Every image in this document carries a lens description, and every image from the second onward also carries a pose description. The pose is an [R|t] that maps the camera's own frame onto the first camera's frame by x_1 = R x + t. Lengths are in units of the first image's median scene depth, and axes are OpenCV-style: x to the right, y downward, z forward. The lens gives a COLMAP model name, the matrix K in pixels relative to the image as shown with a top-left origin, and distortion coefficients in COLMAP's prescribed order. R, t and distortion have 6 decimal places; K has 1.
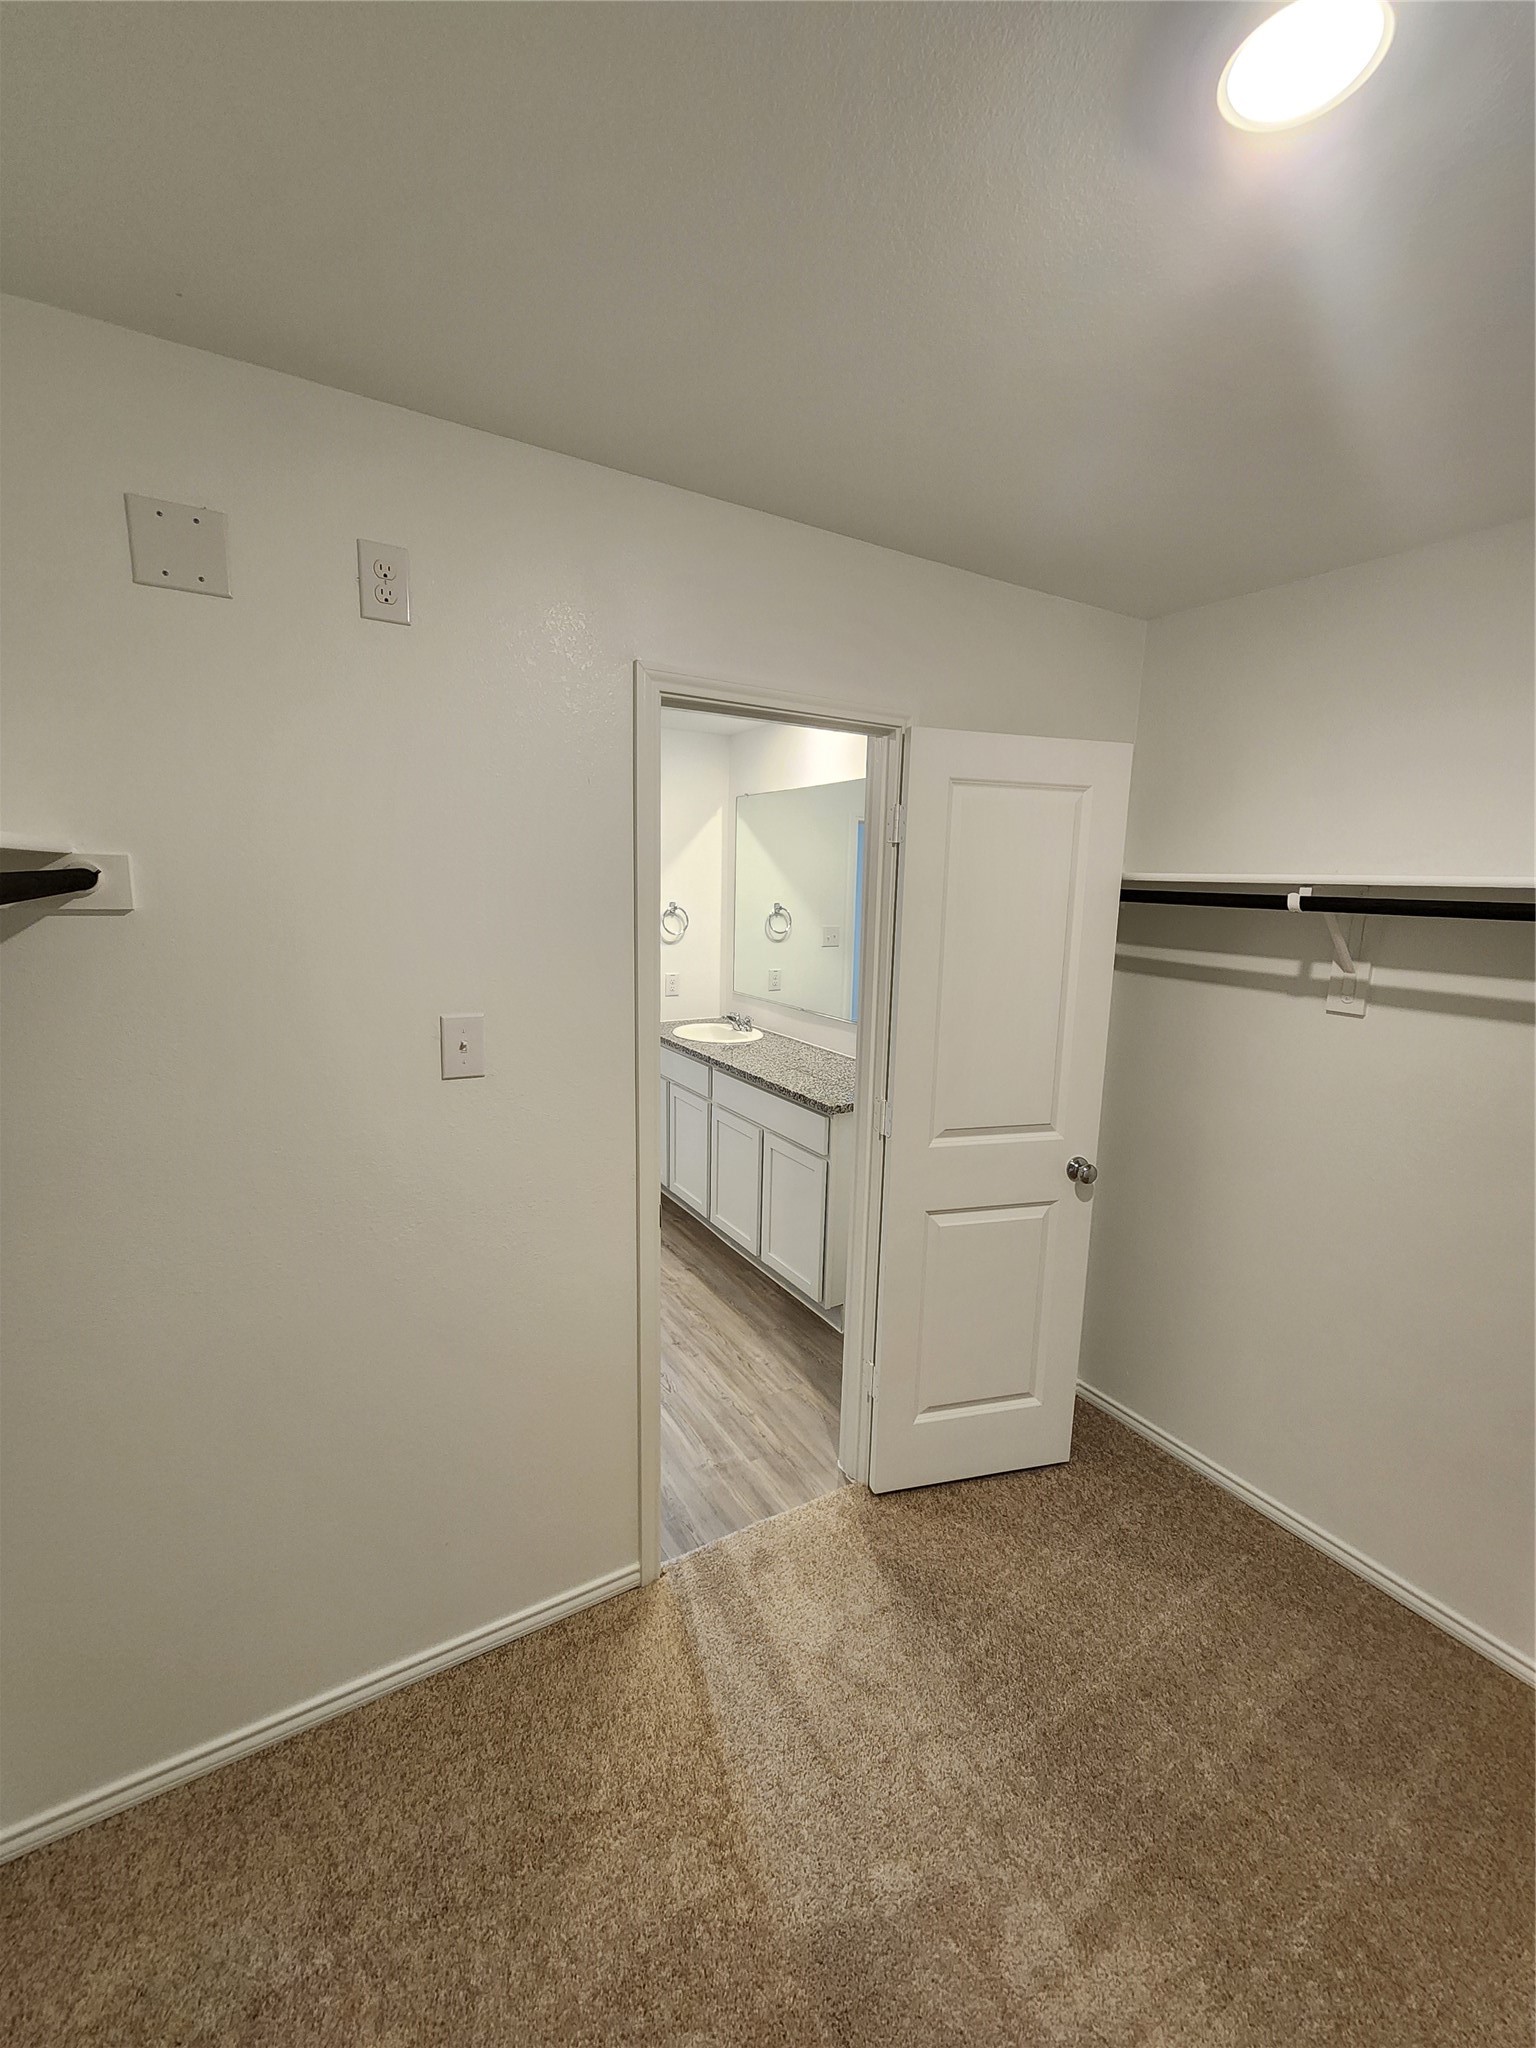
lens RADIAL K [[836.5, 0, 768.0], [0, 836.5, 1024.0], [0, 0, 1]] dist [0.002557, 0.000008]
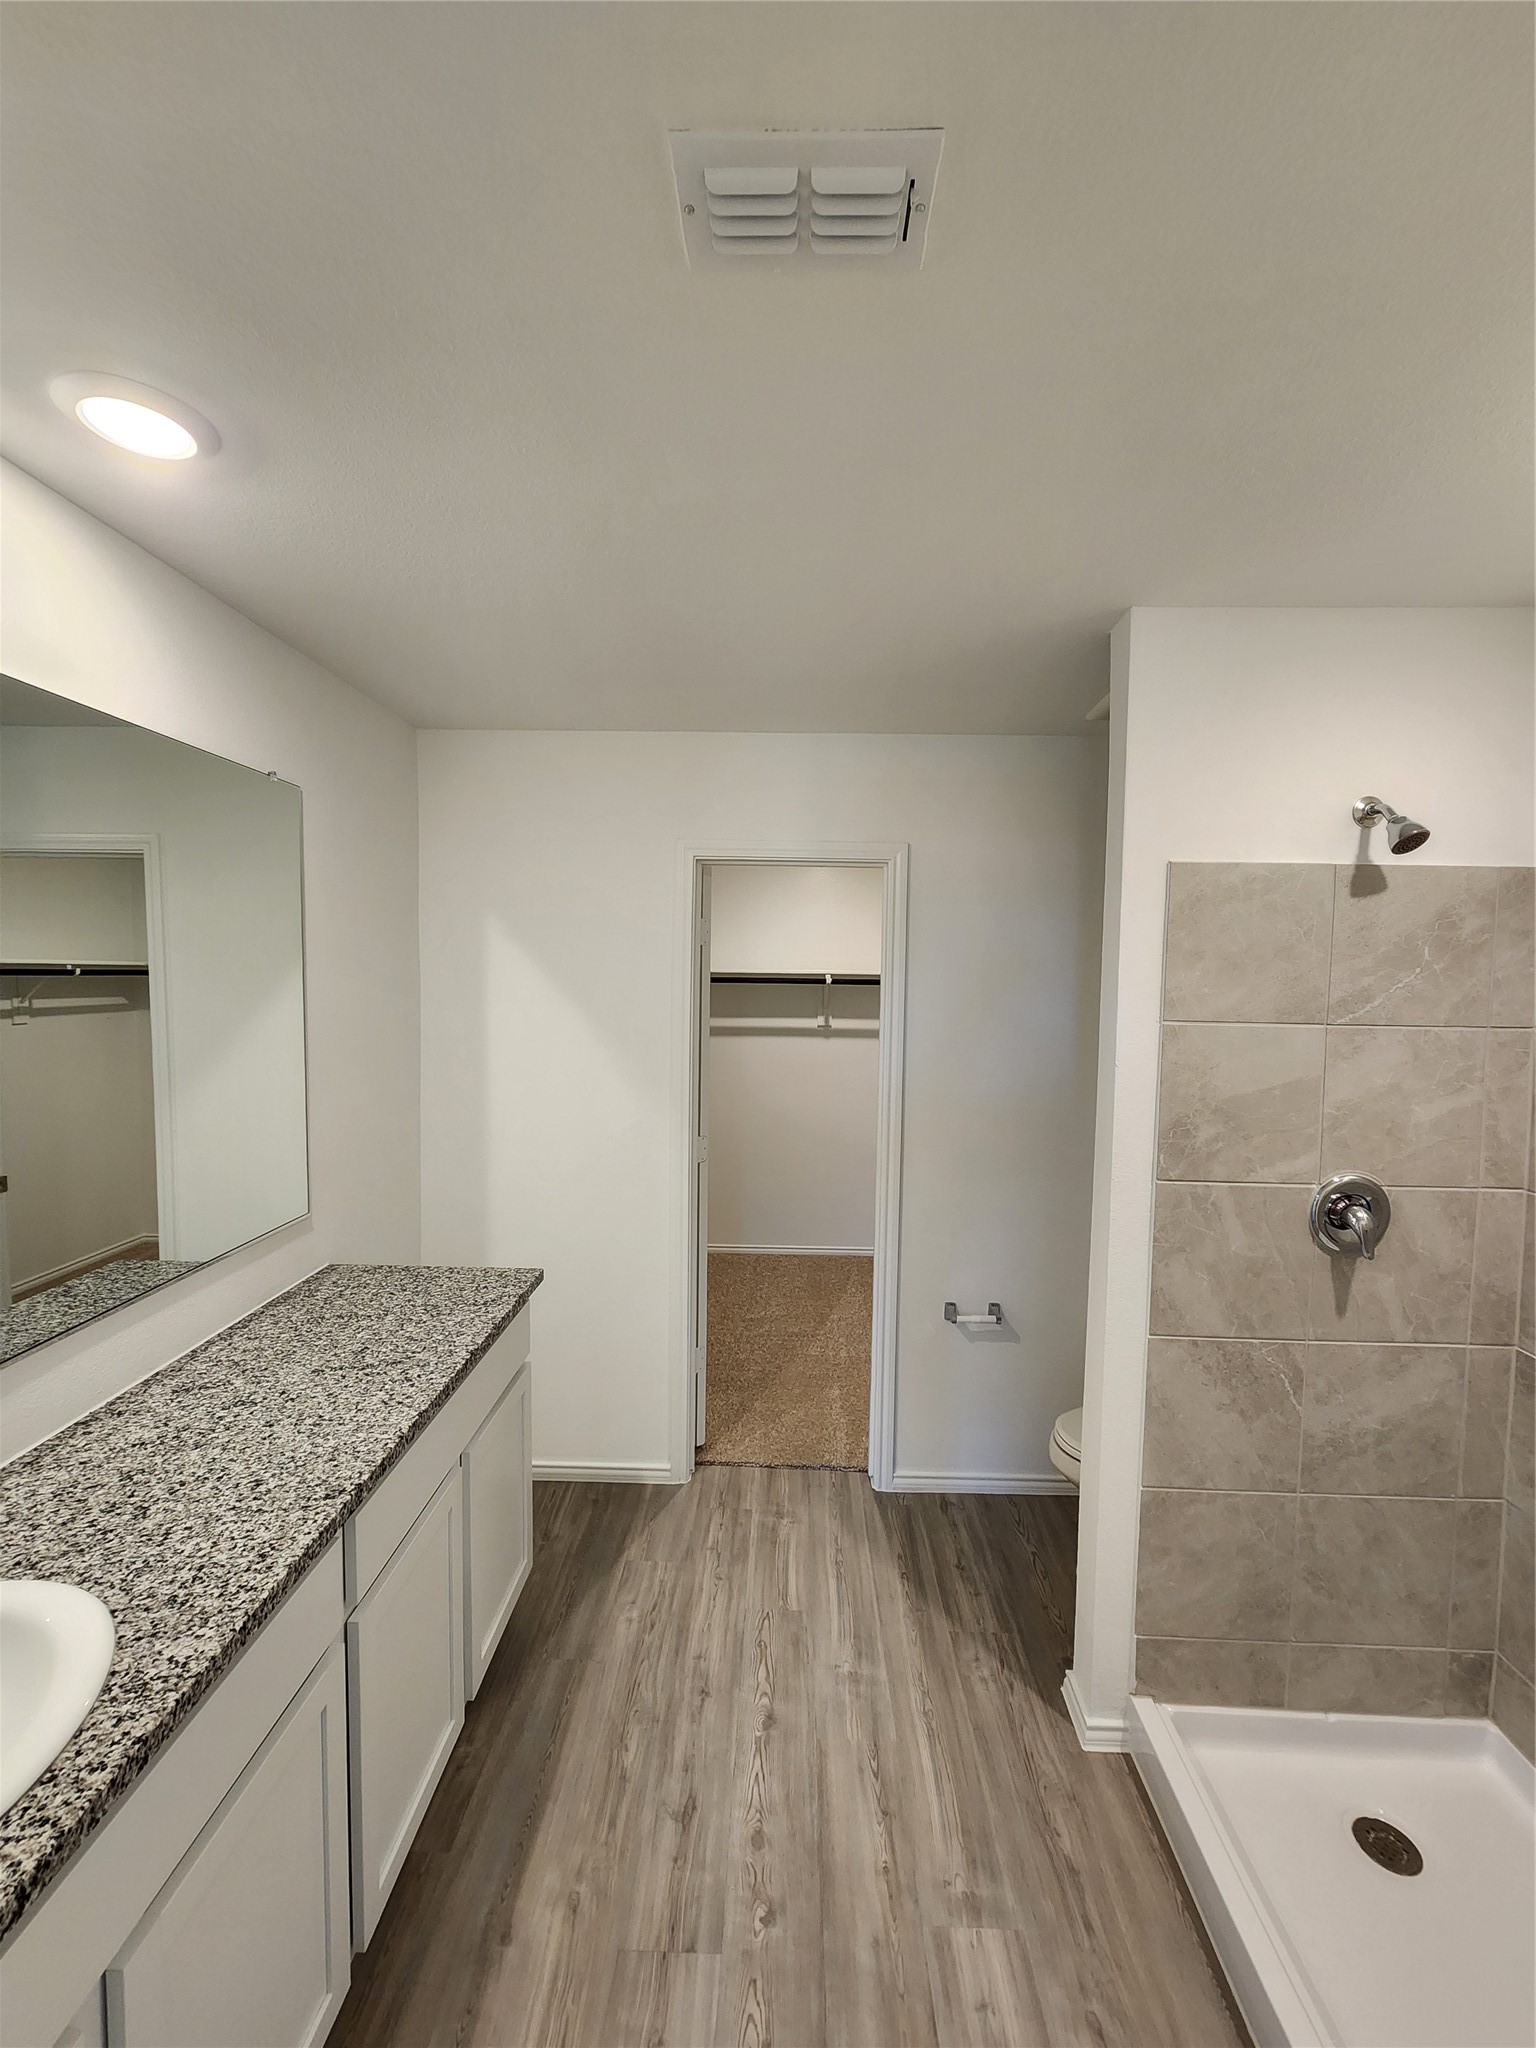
lens RADIAL K [[836.5, 0, 768.0], [0, 836.5, 1024.0], [0, 0, 1]] dist [0.002557, 0.000008]
pose [[-0.839341, -0.071151, 0.538929, -0.542708], [0.054553, 0.975368, 0.213732, -0.301641], [-0.540862, 0.208794, -0.814785, 1.635660]]
